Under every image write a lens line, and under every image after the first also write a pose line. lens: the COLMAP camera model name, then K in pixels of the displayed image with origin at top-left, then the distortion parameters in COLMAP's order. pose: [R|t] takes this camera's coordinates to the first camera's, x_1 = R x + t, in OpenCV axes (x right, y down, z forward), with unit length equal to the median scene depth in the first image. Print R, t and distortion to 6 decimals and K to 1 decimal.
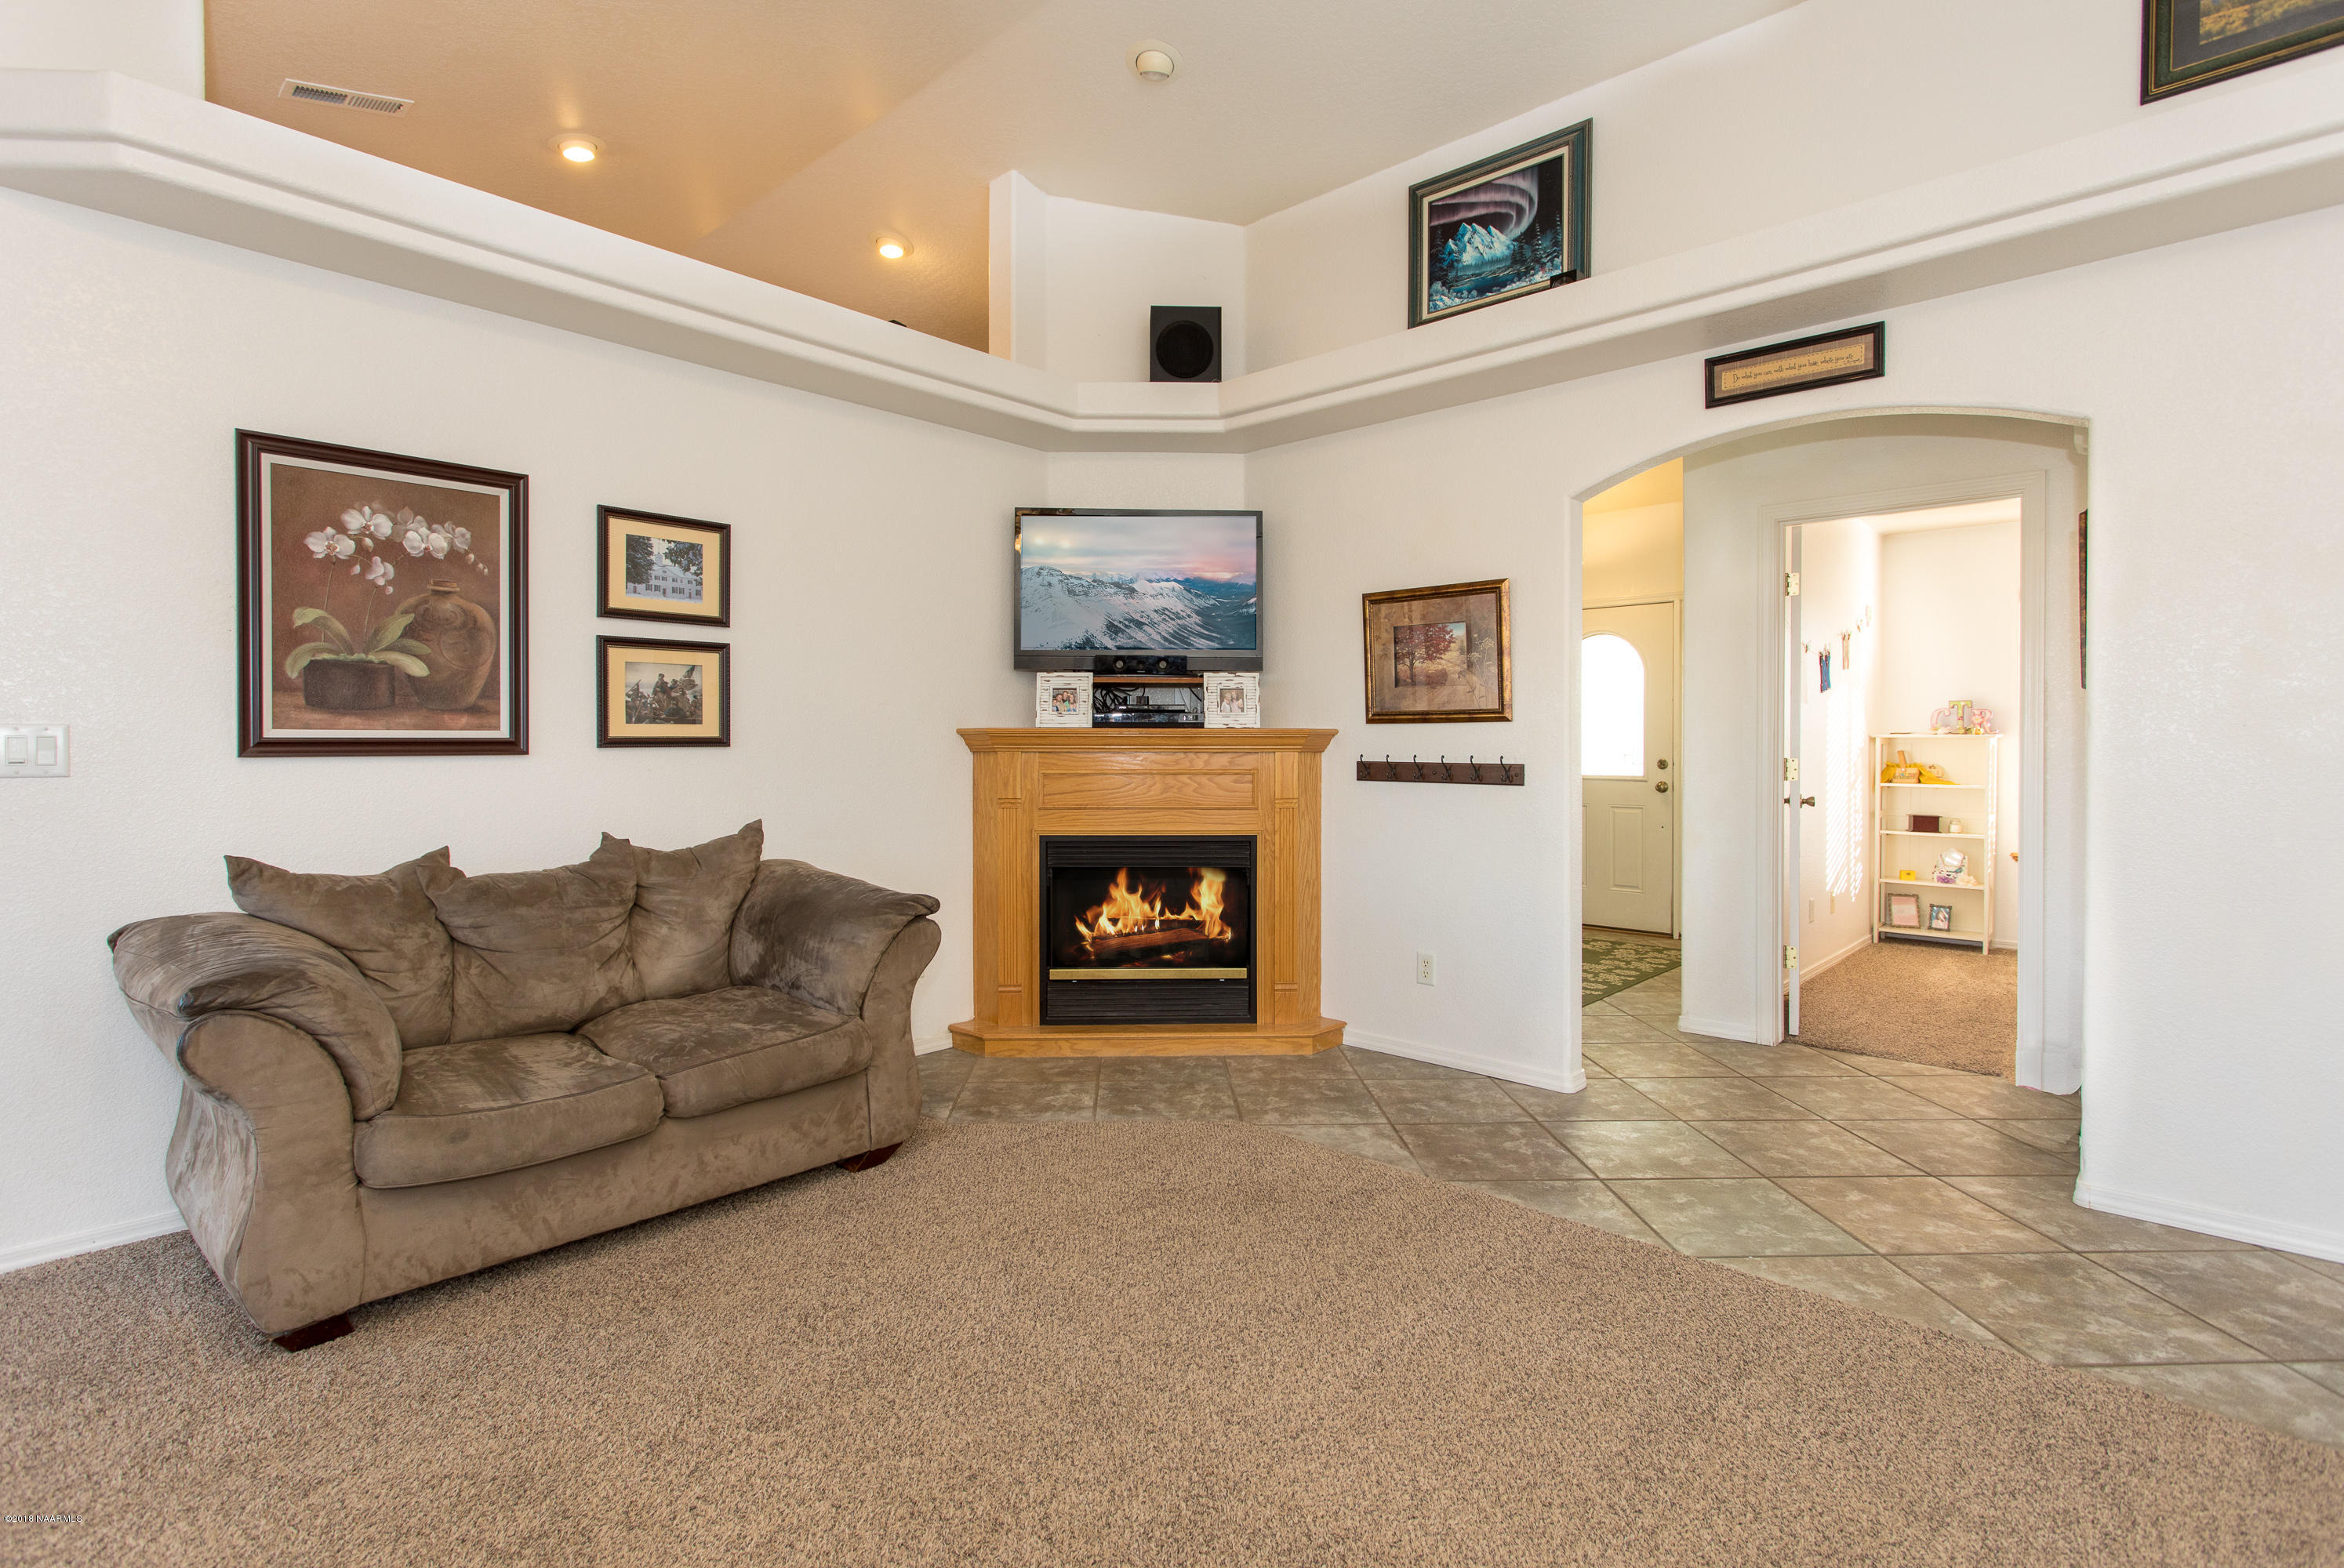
lens RADIAL K [[1150.4, 0, 1122.9], [0, 1150.4, 751.1], [0, 0, 1]] dist [0.016801, 0.000786]
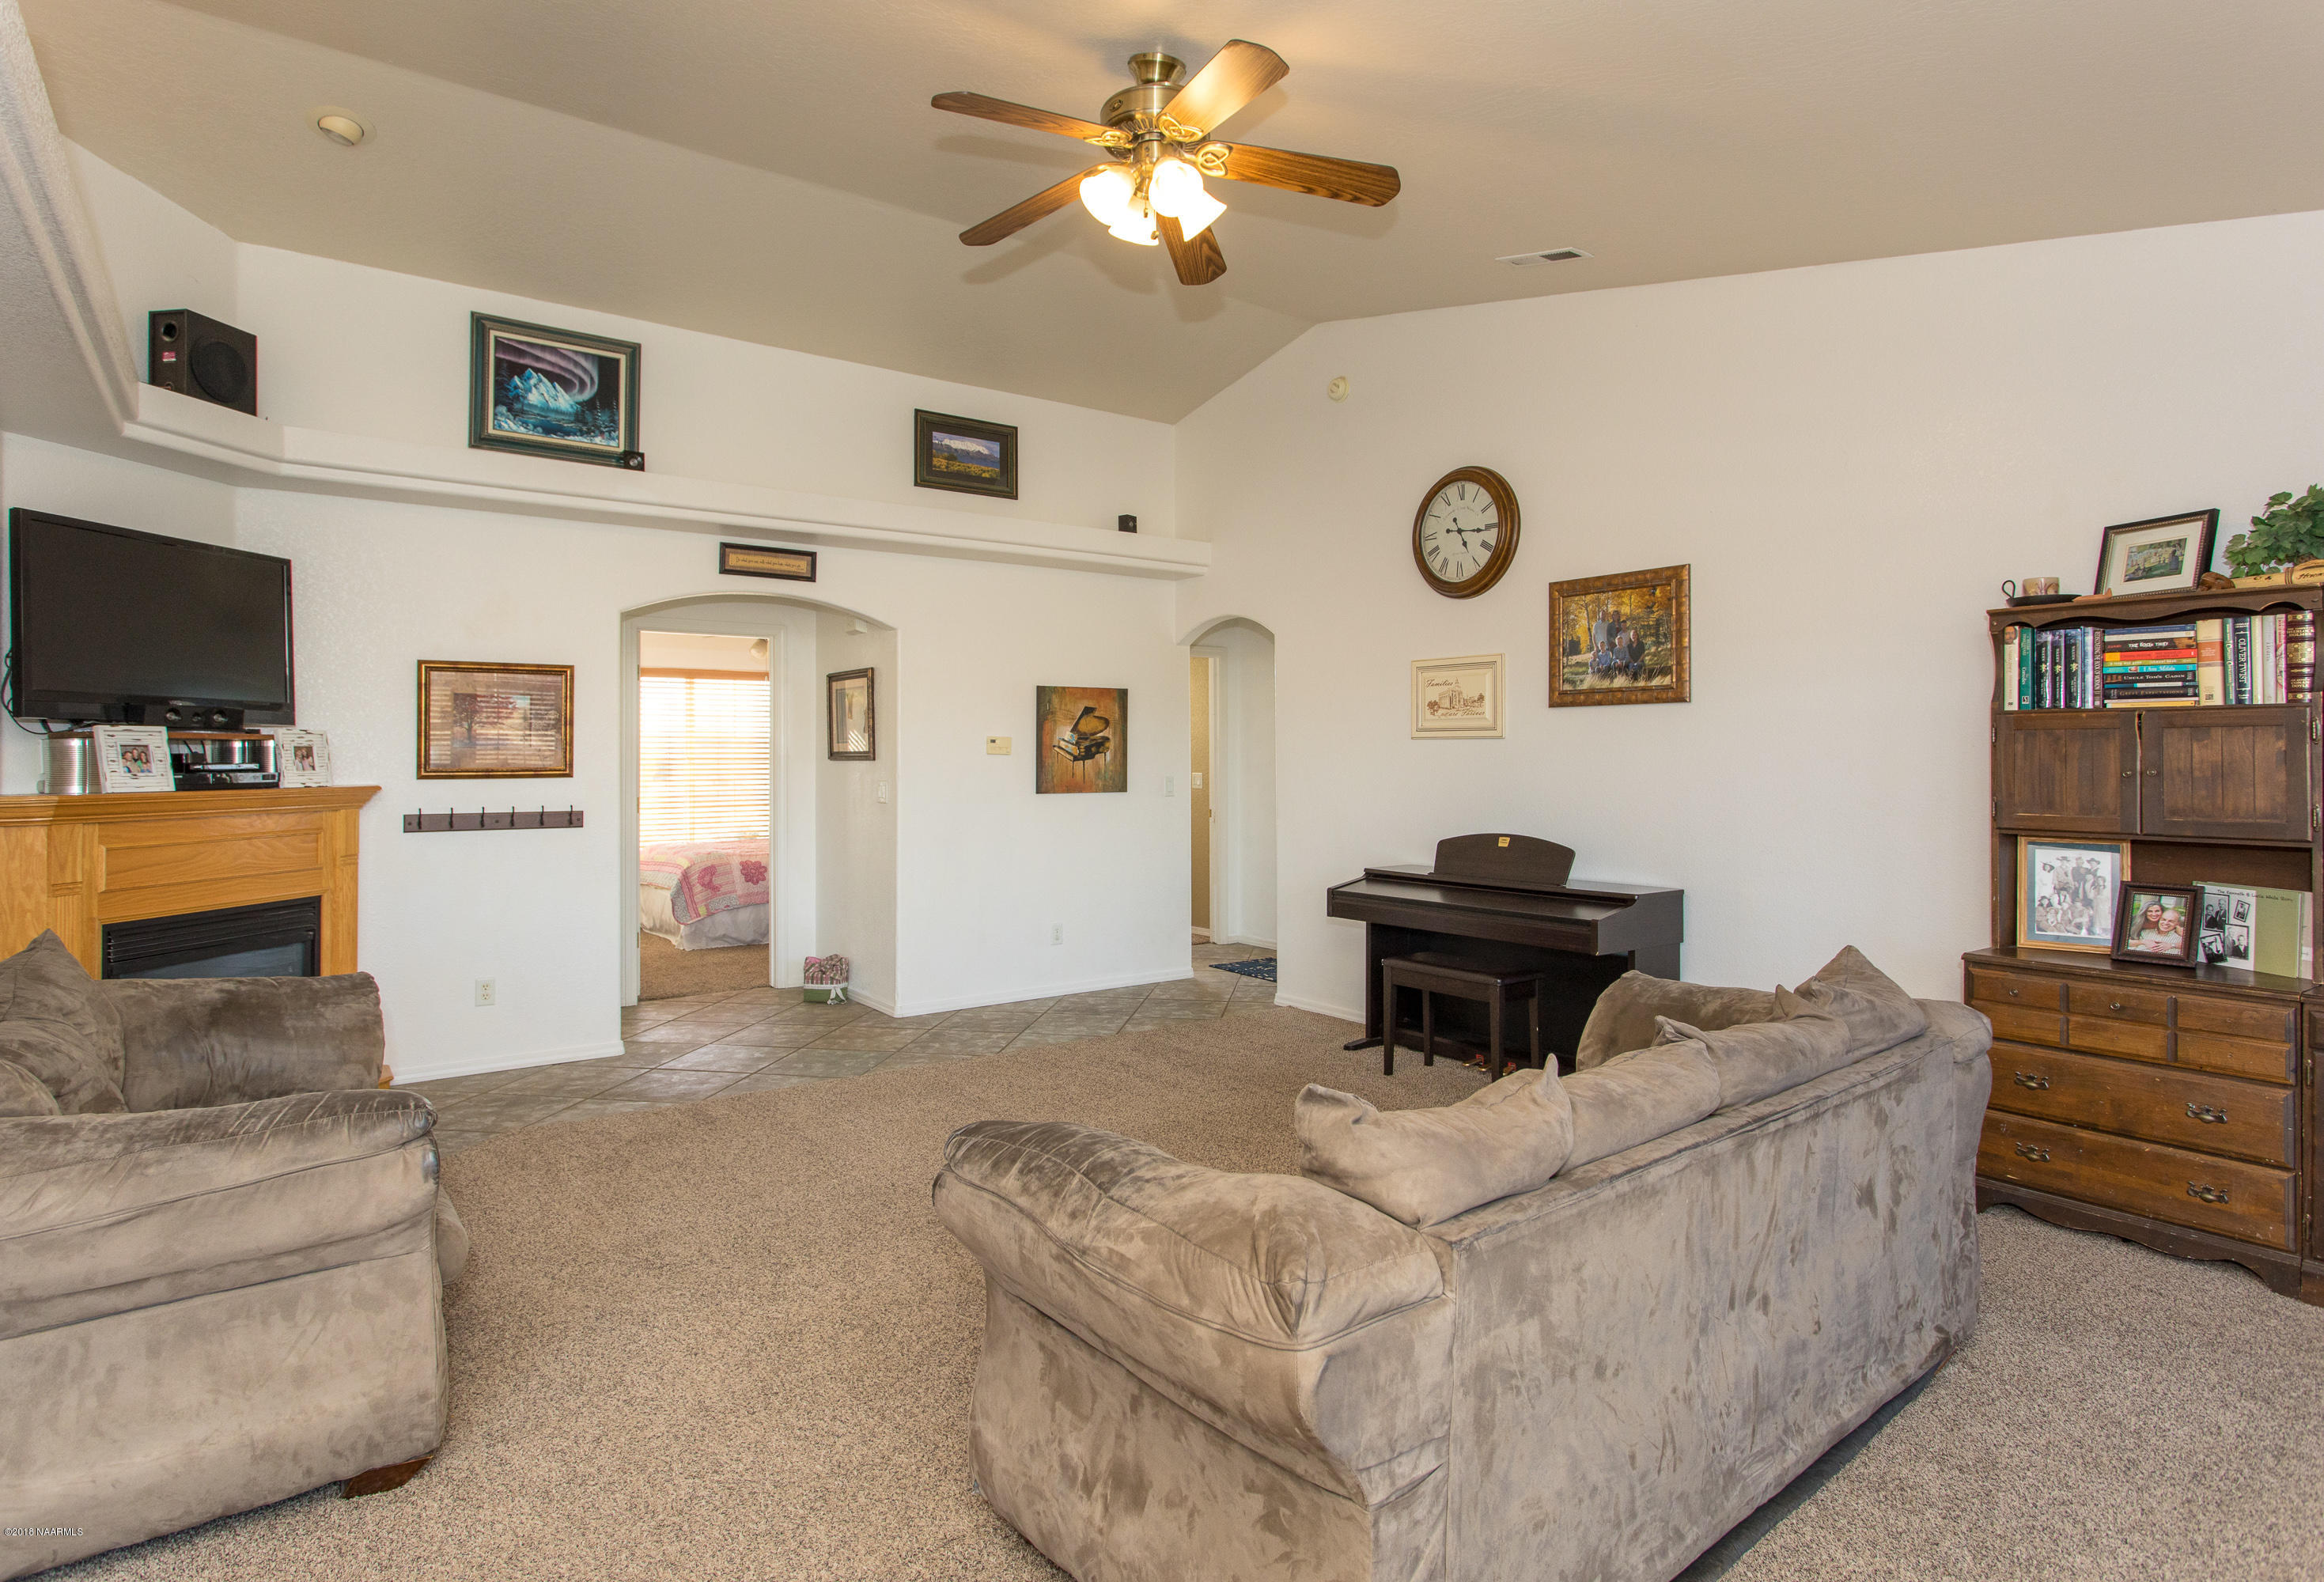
lens RADIAL K [[1229.9, 0, 1153.8], [0, 1229.9, 747.8], [0, 0, 1]] dist [-0.003955, -0.000613]
pose [[0.183758, 0.002768, 0.982968, -0.851150], [0.007920, 0.999959, -0.004297, -0.046148], [-0.982940, 0.008574, 0.183729, 0.117619]]
